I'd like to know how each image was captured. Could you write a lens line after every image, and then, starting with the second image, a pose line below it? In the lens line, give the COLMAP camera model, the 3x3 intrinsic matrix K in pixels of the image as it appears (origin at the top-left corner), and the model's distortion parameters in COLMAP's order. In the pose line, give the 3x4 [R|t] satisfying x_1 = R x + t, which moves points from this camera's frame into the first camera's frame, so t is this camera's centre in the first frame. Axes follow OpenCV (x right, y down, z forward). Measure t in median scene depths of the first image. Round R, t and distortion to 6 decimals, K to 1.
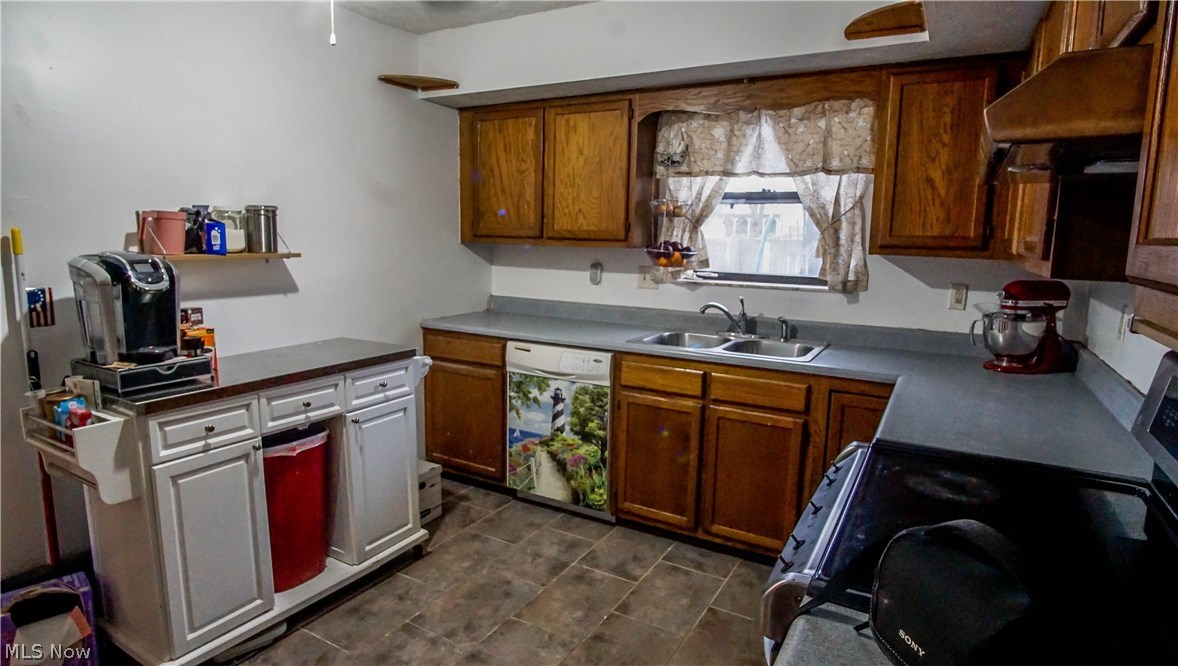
lens RADIAL K [[633.1, 0, 589.3], [0, 633.1, 327.8], [0, 0, 1]] dist [-0.035949, -0.000263]
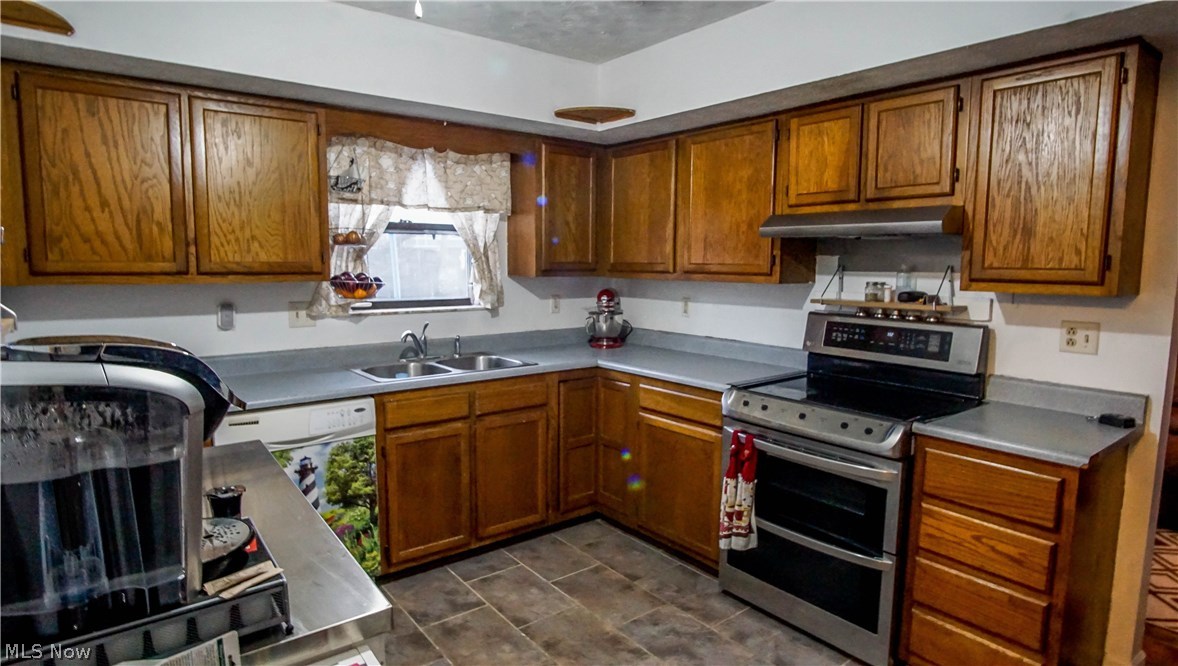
lens RADIAL K [[633.1, 0, 589.1], [0, 633.1, 332.1], [0, 0, 1]] dist [-0.035949, -0.000263]
pose [[0.371651, -0.117926, 0.920852, -0.647236], [0.137762, 0.987923, 0.070915, -0.071023], [-0.918094, 0.100503, 0.383408, 0.352373]]
